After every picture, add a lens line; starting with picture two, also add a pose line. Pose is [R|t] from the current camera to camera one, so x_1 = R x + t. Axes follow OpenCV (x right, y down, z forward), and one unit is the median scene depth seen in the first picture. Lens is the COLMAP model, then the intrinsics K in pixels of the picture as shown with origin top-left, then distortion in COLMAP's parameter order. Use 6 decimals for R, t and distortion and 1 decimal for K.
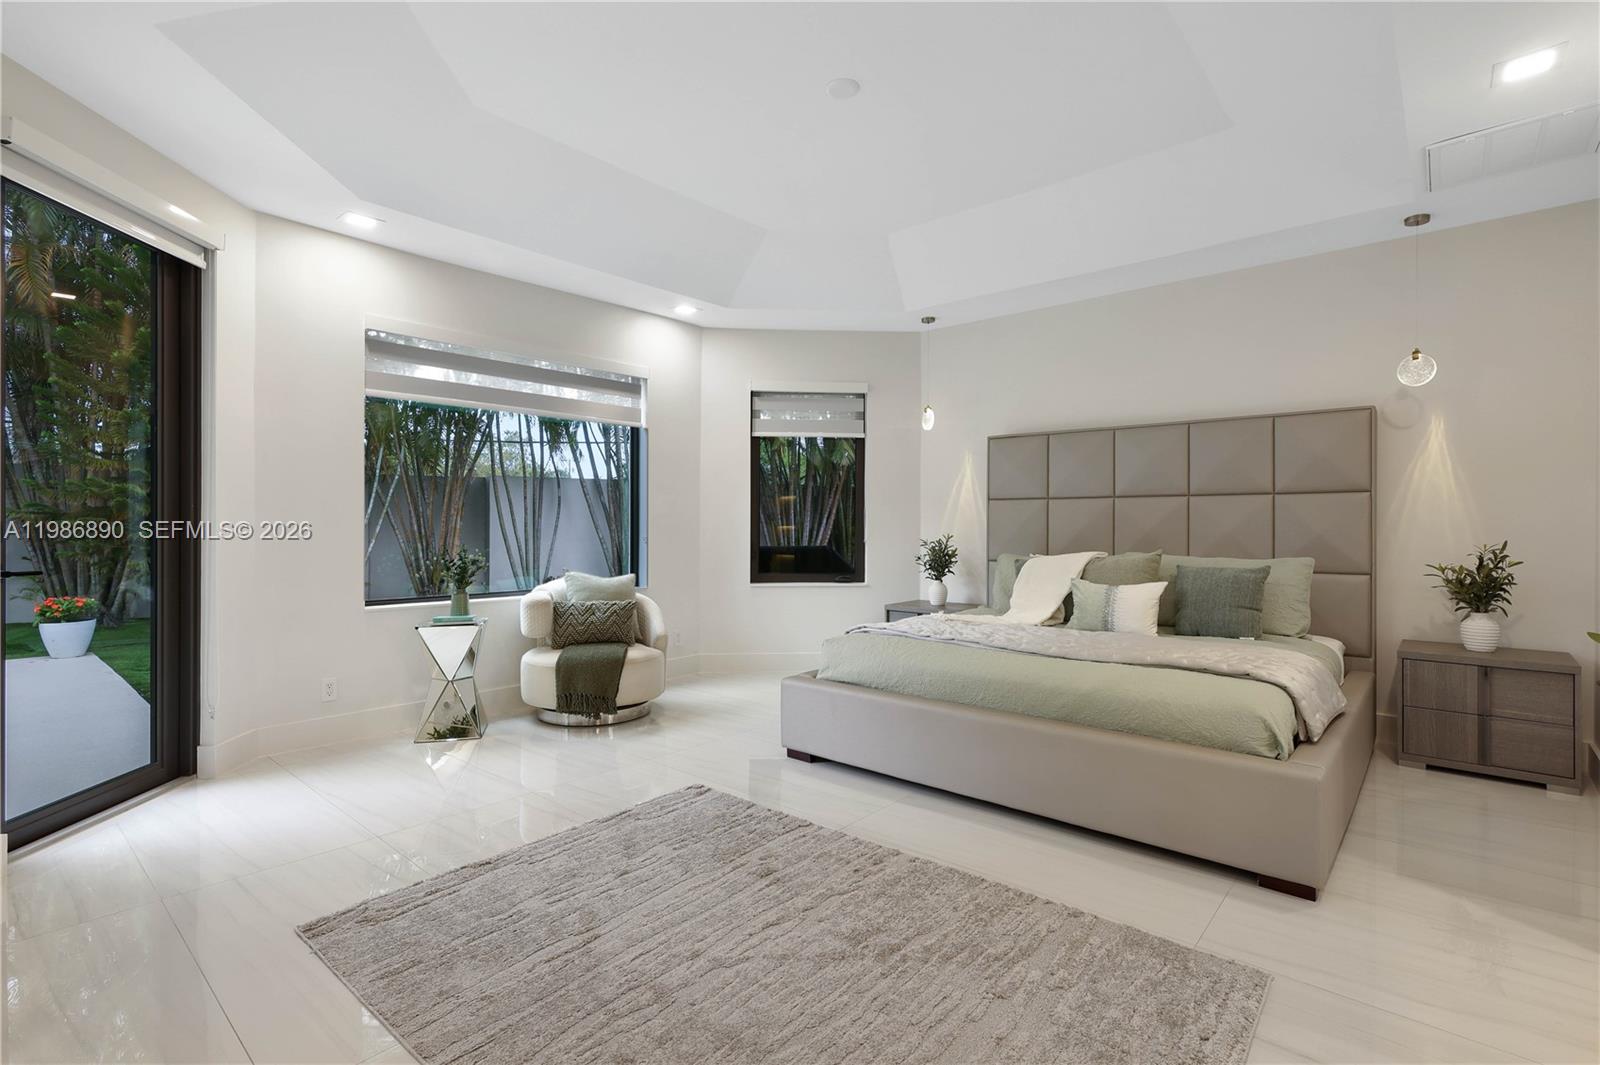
lens RADIAL K [[749.8, 0, 799.7], [0, 749.8, 536.0], [0, 0, 1]] dist [-0.002104, 0.001377]
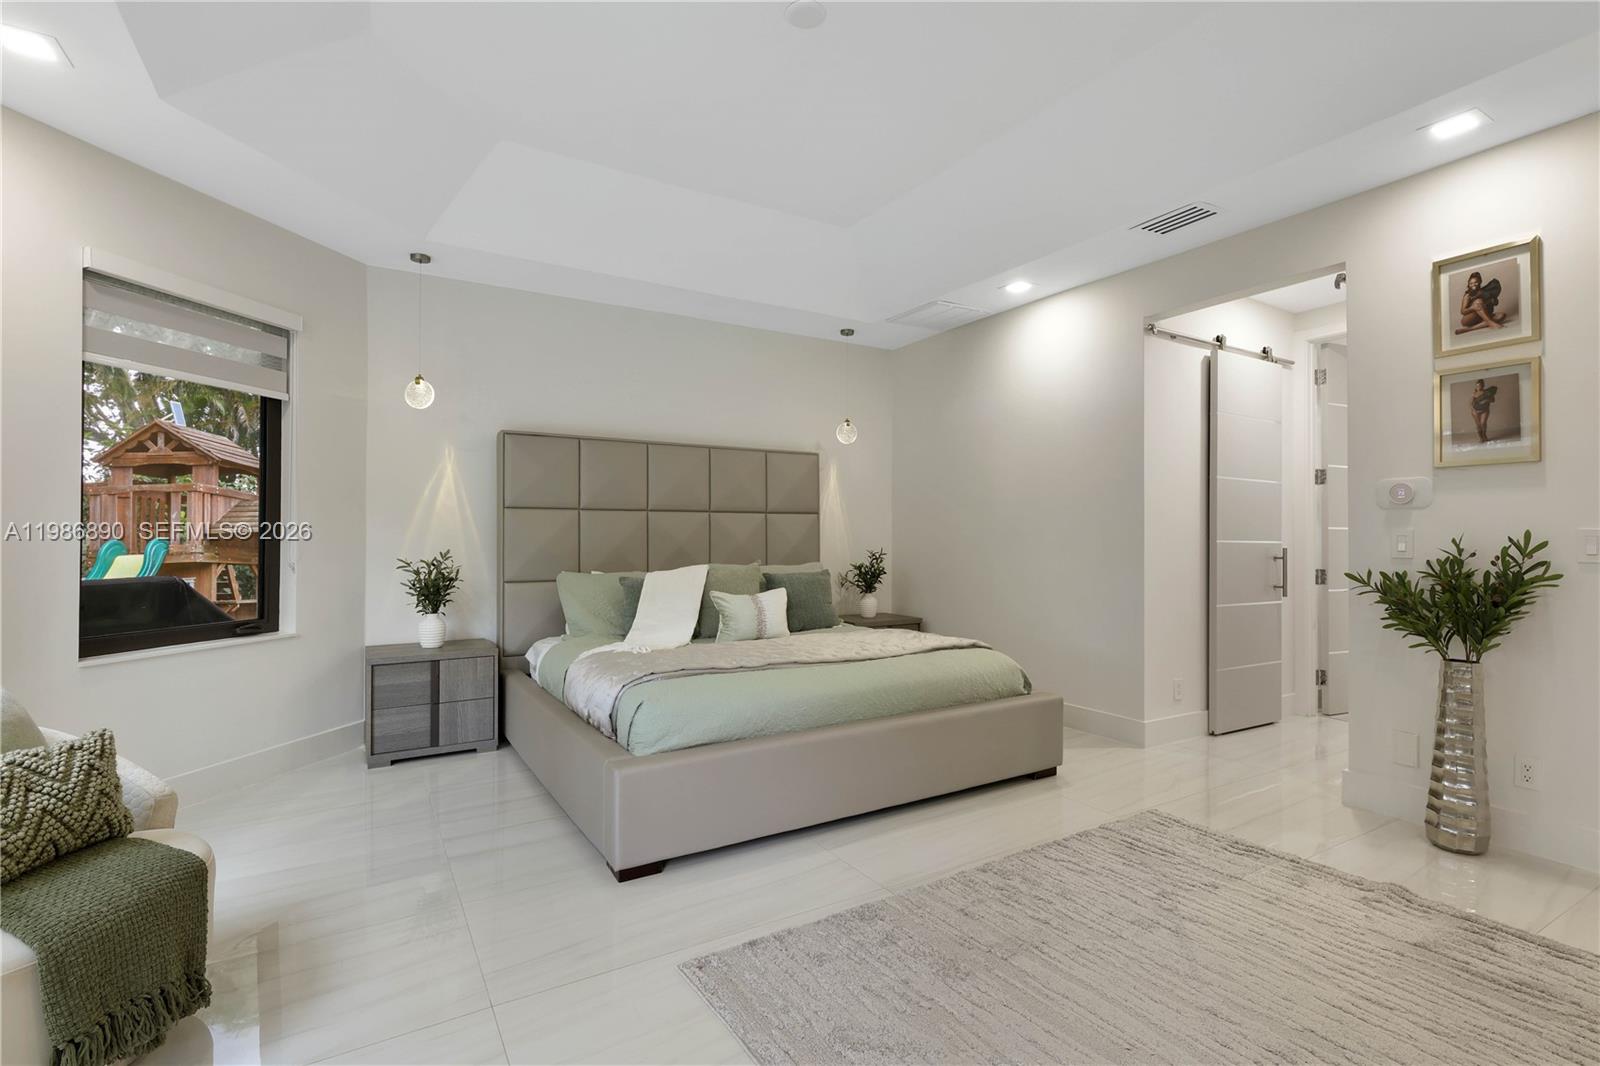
lens RADIAL K [[749.8, 0, 799.7], [0, 749.8, 536.5], [0, 0, 1]] dist [-0.002104, 0.001377]
pose [[0.286961, -0.008089, 0.957908, -0.534921], [0.008229, 0.999948, 0.005978, -0.022499], [-0.957907, 0.006167, 0.287013, 0.550484]]
